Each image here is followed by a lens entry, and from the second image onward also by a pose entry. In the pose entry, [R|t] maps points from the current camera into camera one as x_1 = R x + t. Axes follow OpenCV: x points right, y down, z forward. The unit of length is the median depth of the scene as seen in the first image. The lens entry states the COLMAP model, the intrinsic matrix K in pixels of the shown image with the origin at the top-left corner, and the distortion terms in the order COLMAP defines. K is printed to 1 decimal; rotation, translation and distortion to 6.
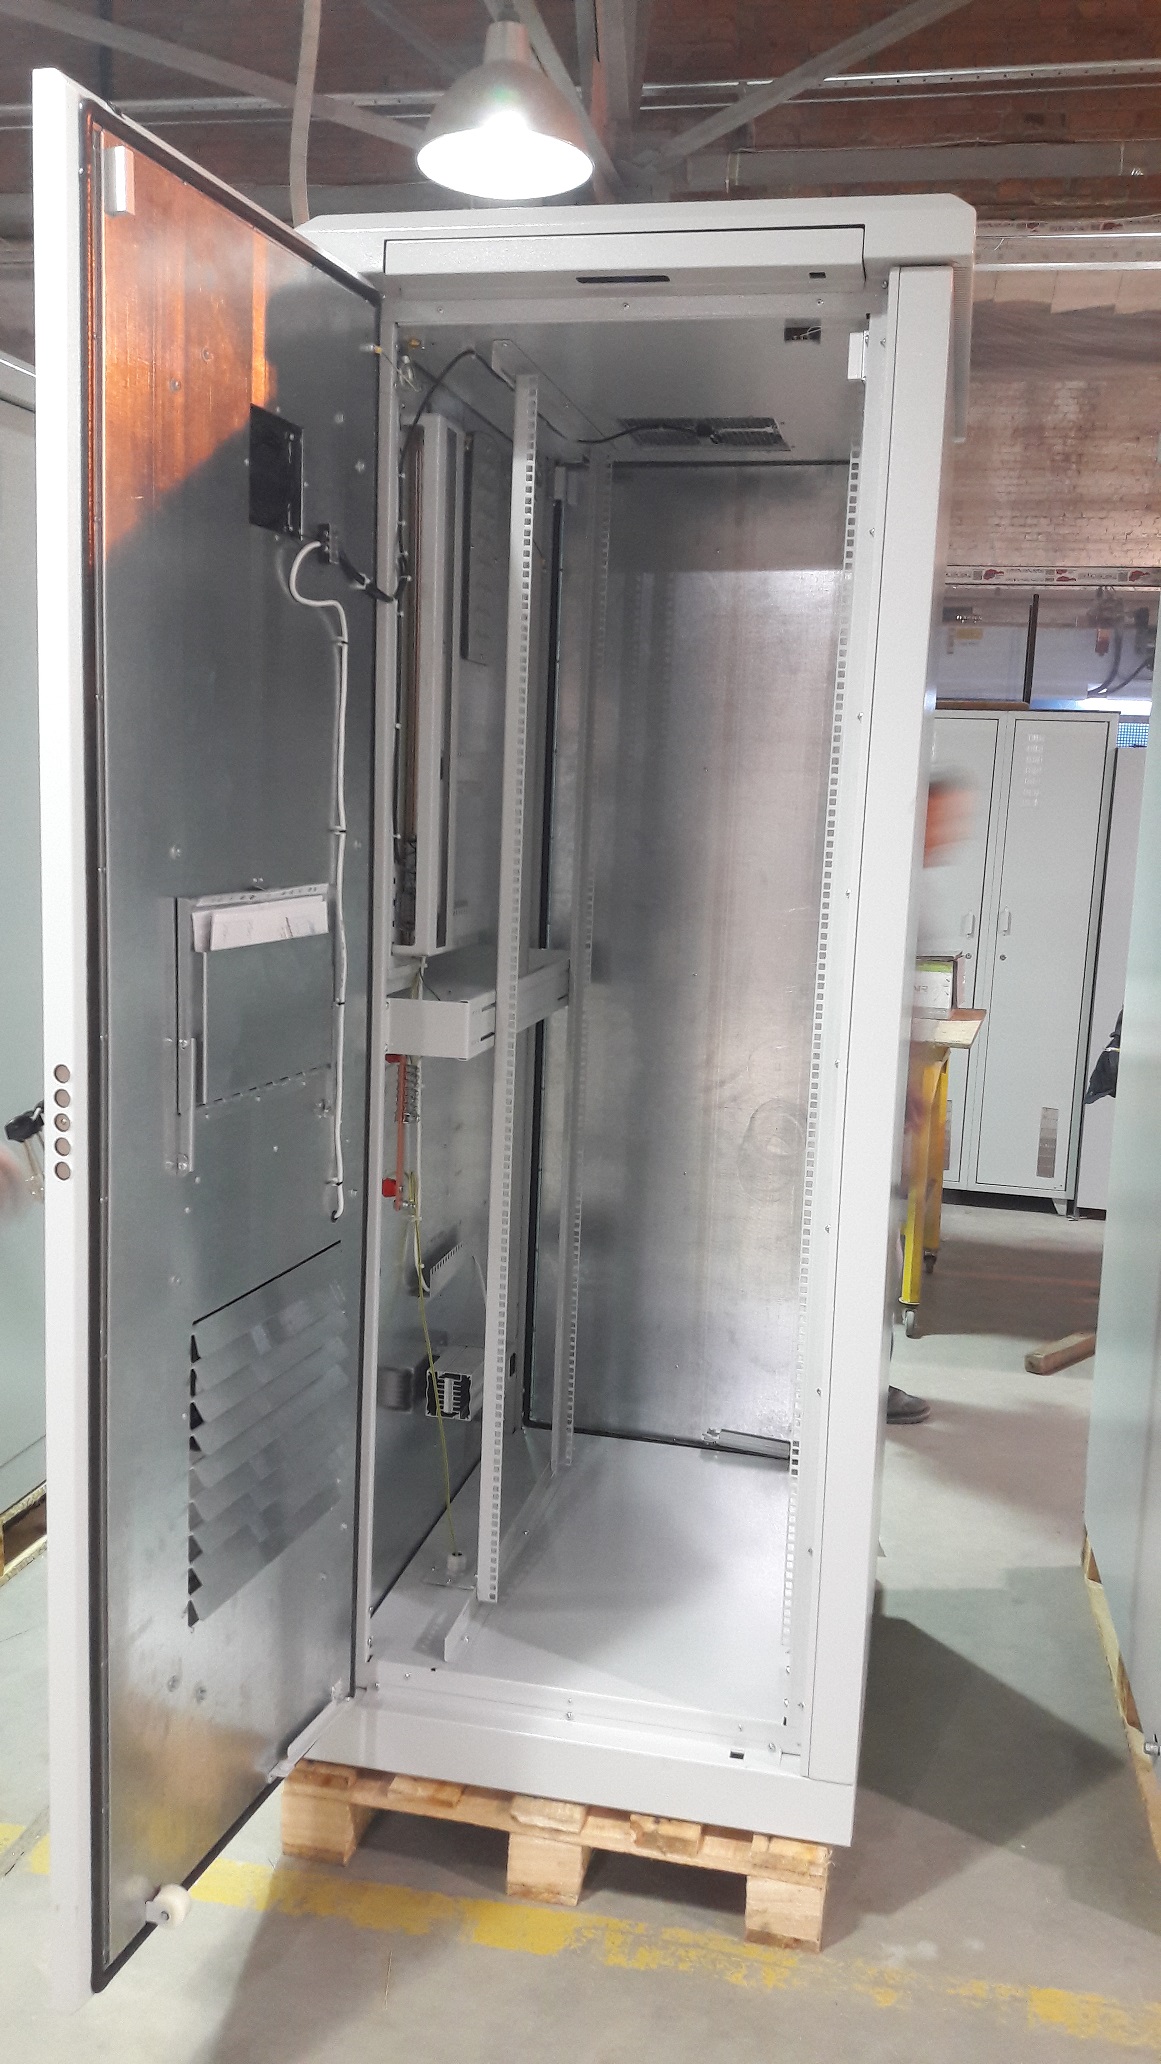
lens RADIAL K [[1689.4, 0, 580.5], [0, 1689.4, 1032.0], [0, 0, 1]] dist [0.003463, -0.007013]
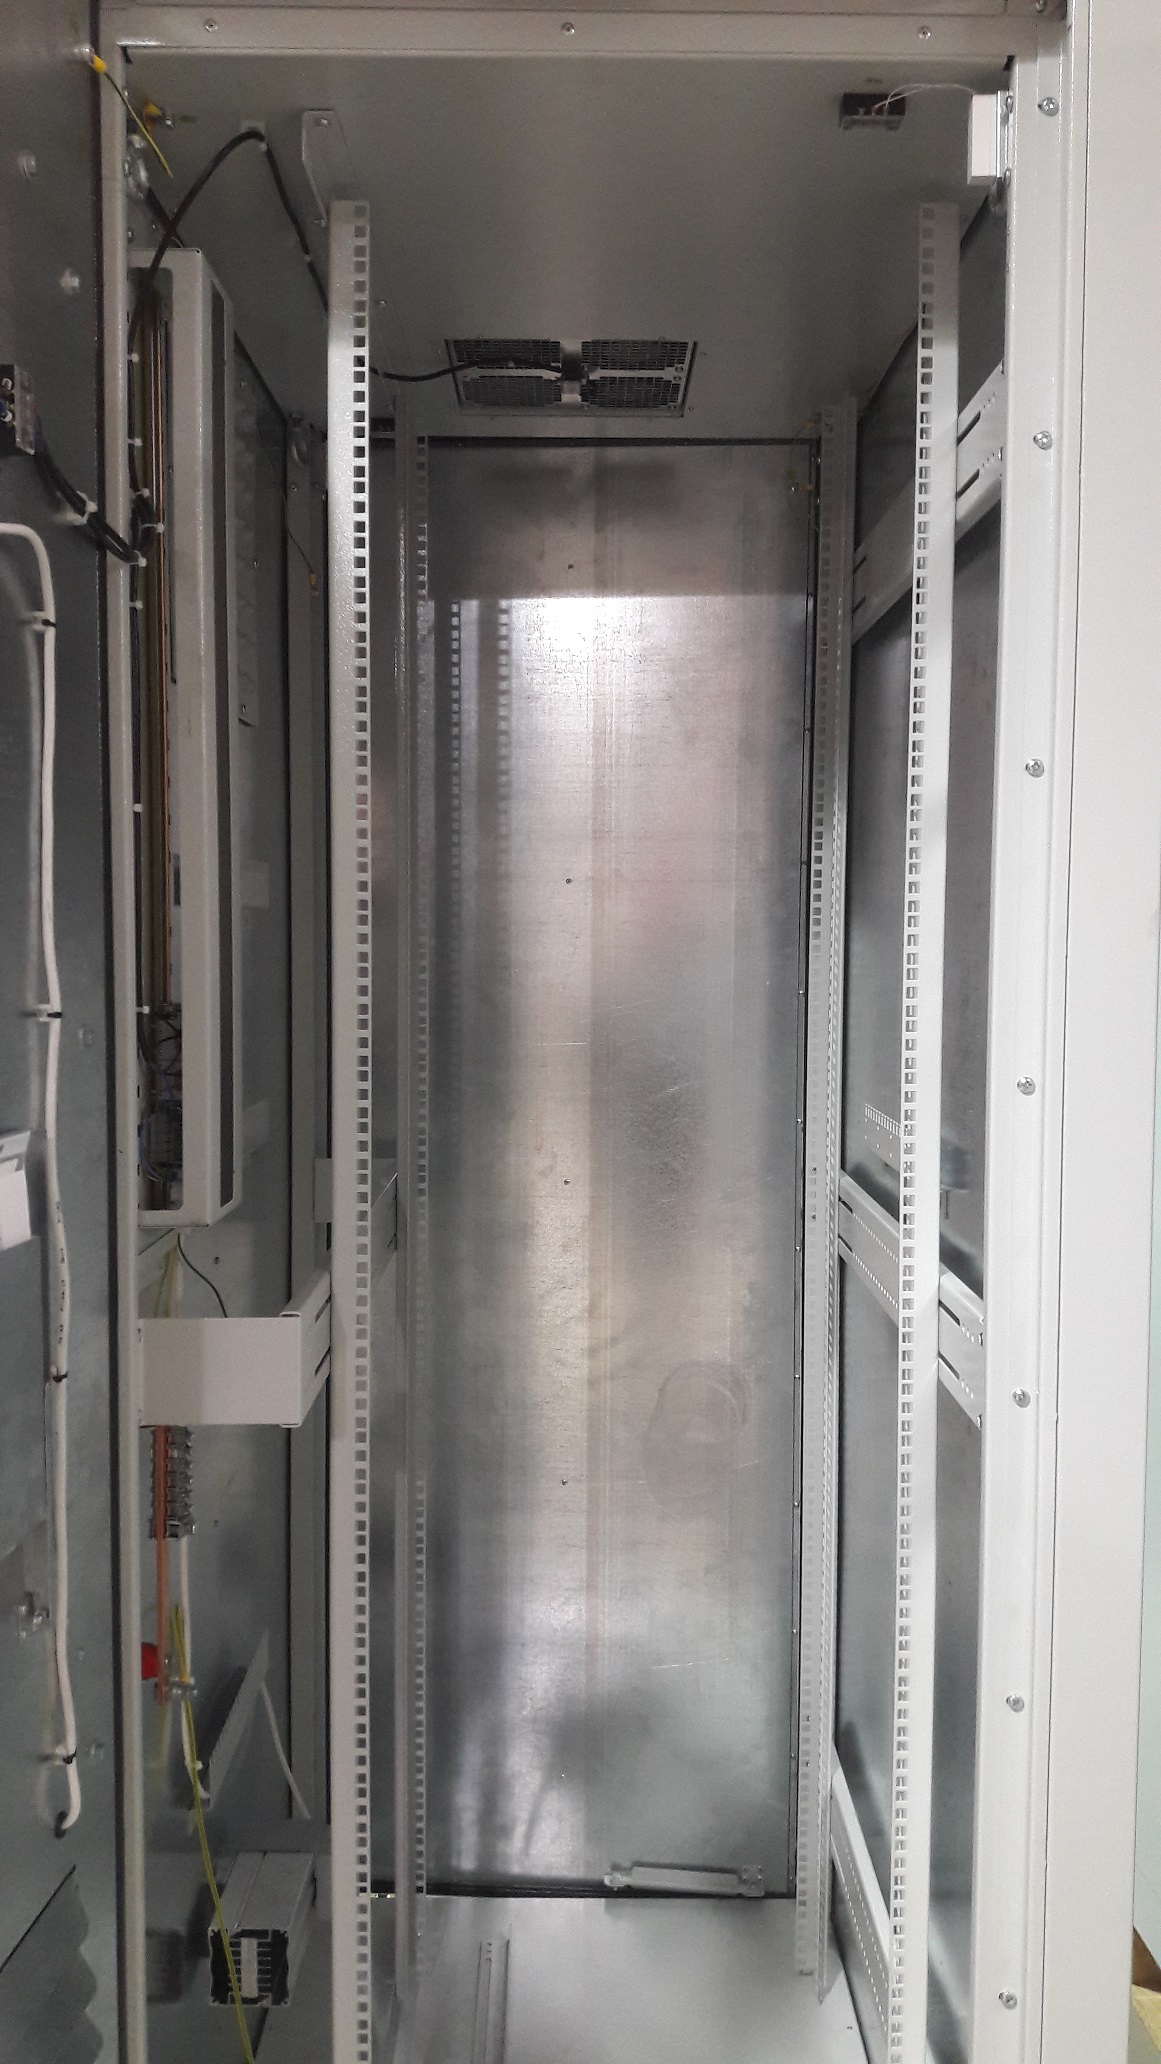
lens RADIAL K [[1675.1, 0, 619.7], [0, 1675.1, 985.5], [0, 0, 1]] dist [-0.007353, -0.008806]
pose [[0.972747, -0.043174, 0.227814, -0.083563], [0.065255, 0.993775, -0.090297, -0.066756], [-0.222497, 0.102702, 0.969509, 0.455708]]
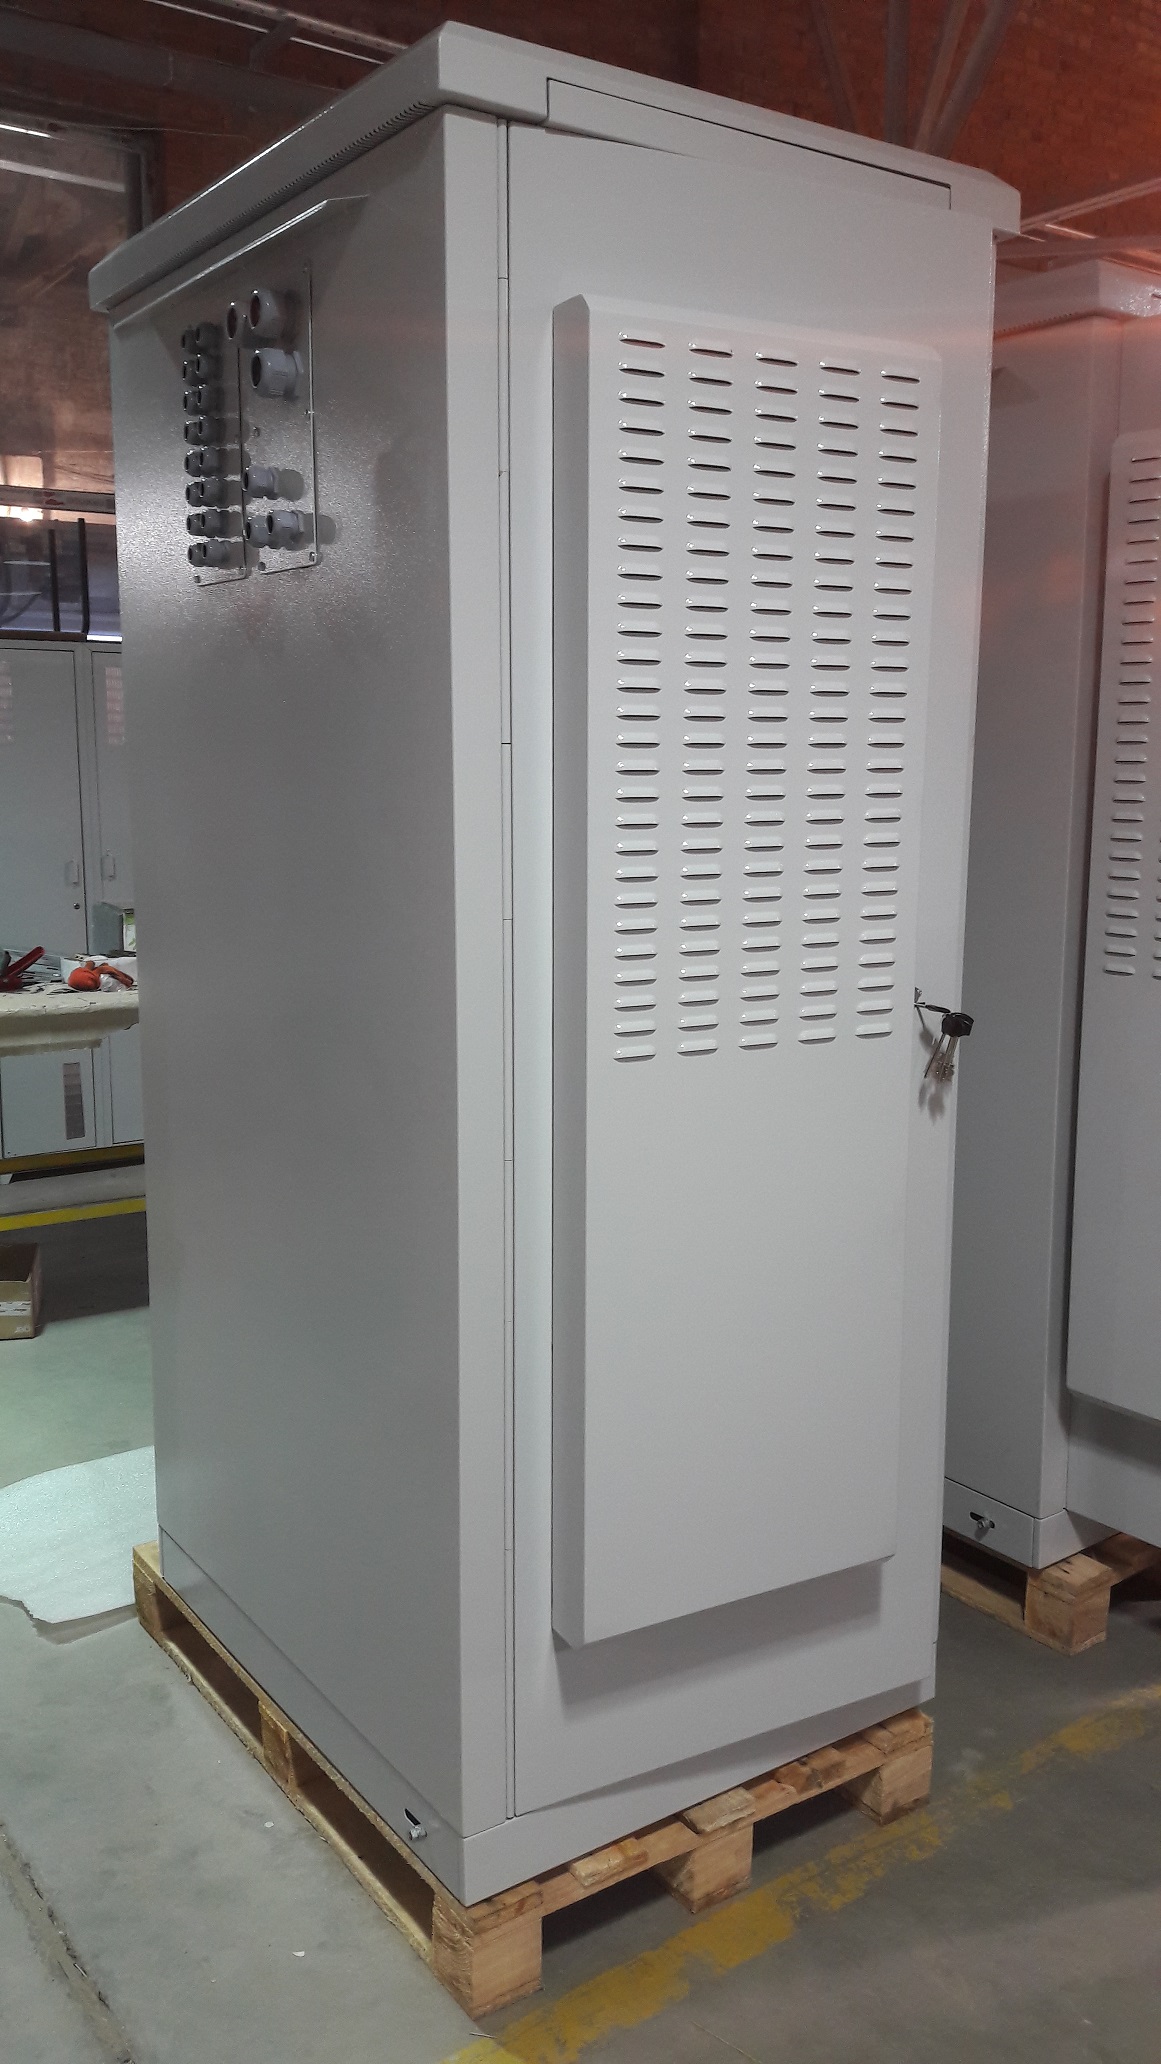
lens RADIAL K [[1696.1, 0, 633.1], [0, 1696.1, 1034.0], [0, 0, 1]] dist [-0.001695, -0.004141]
pose [[0.667613, -0.157679, 0.727620, -0.691440], [0.125804, 0.987154, 0.098492, -0.078092], [-0.733803, 0.025782, 0.678873, 0.369780]]
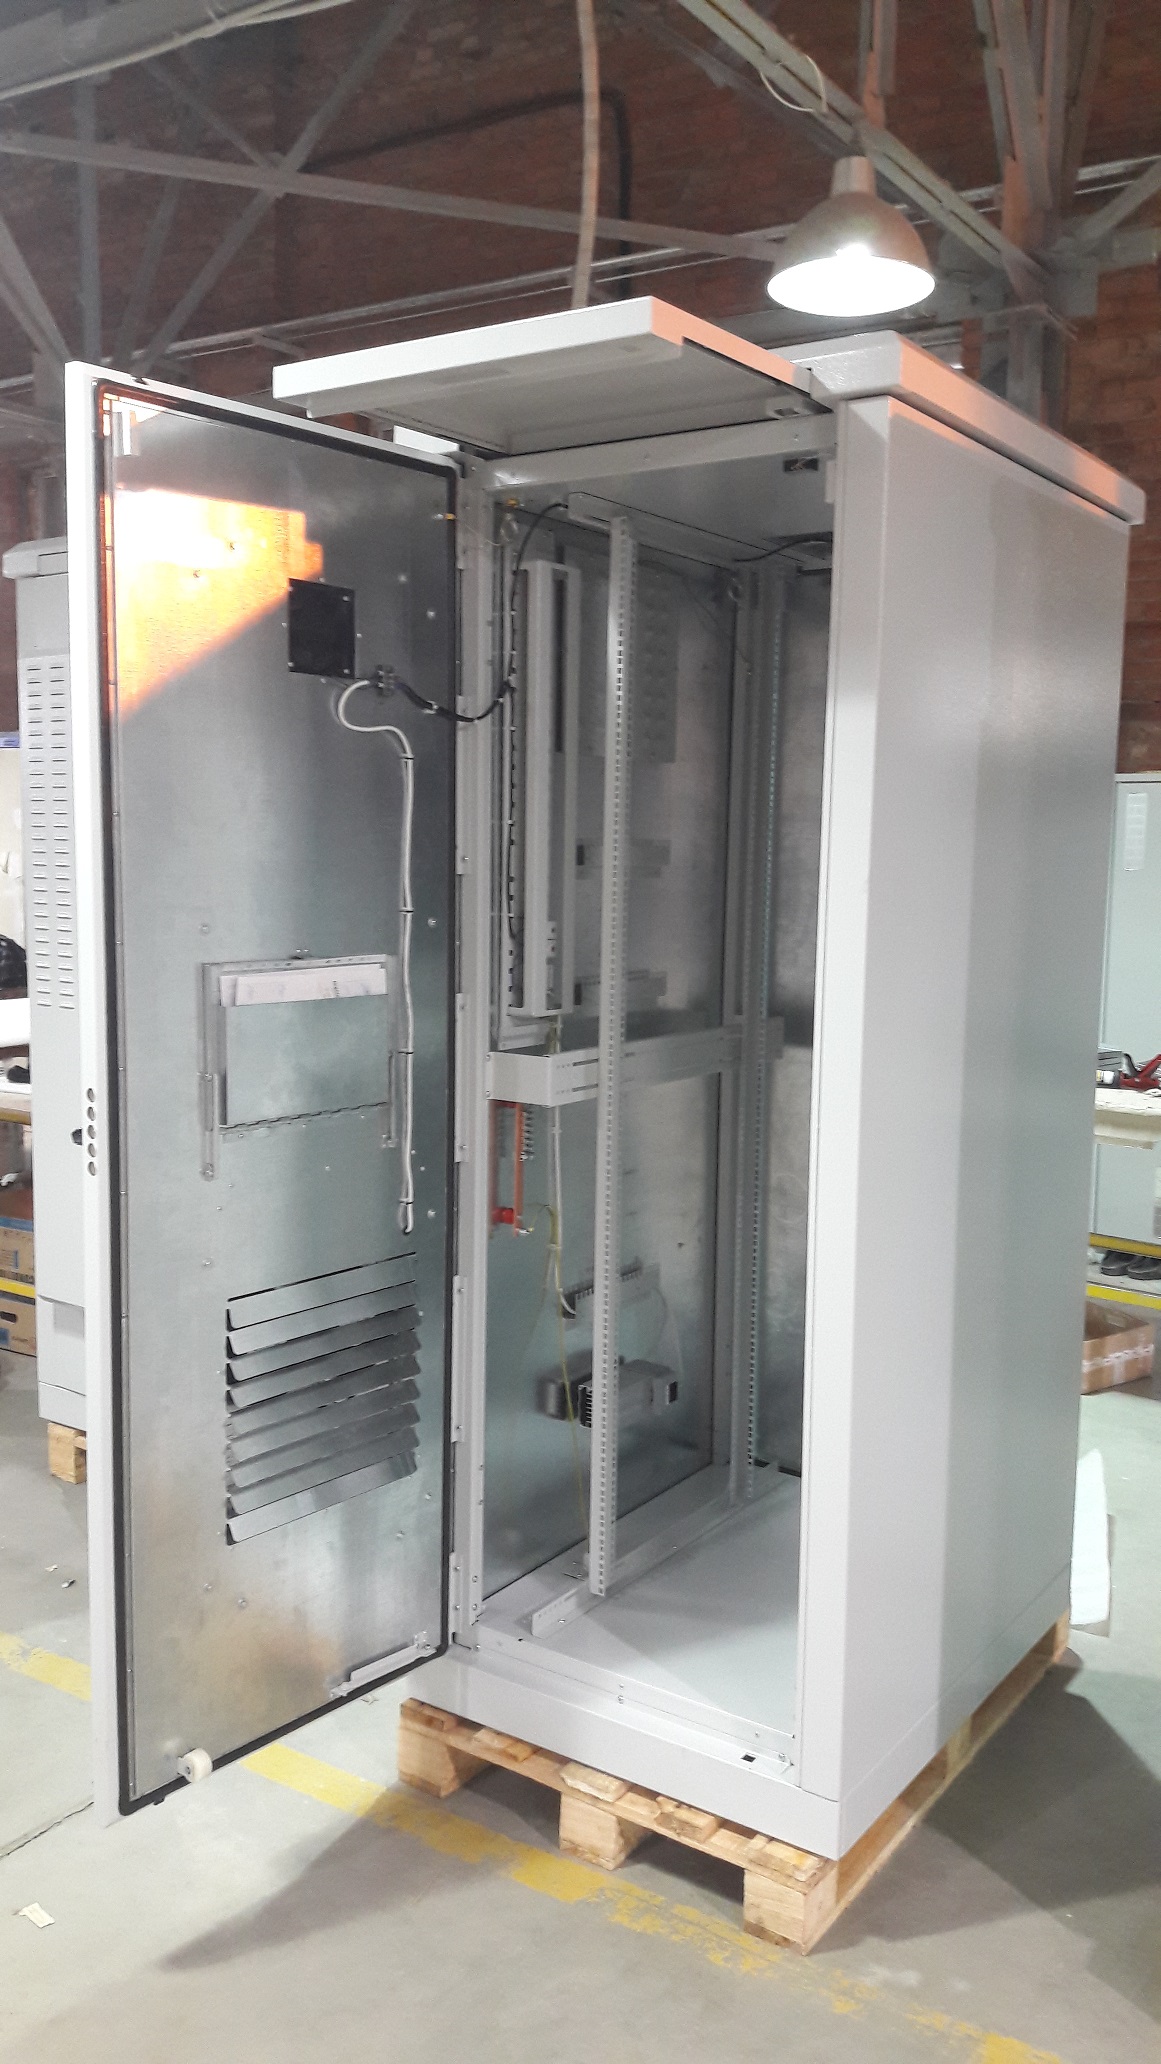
lens RADIAL K [[1689.4, 0, 580.5], [0, 1689.4, 1032.0], [0, 0, 1]] dist [0.003463, -0.007013]
pose [[0.927869, 0.022959, -0.372198, 0.382752], [-0.038567, 0.998659, -0.034542, 0.004249], [0.370906, 0.046405, 0.927510, -0.067689]]
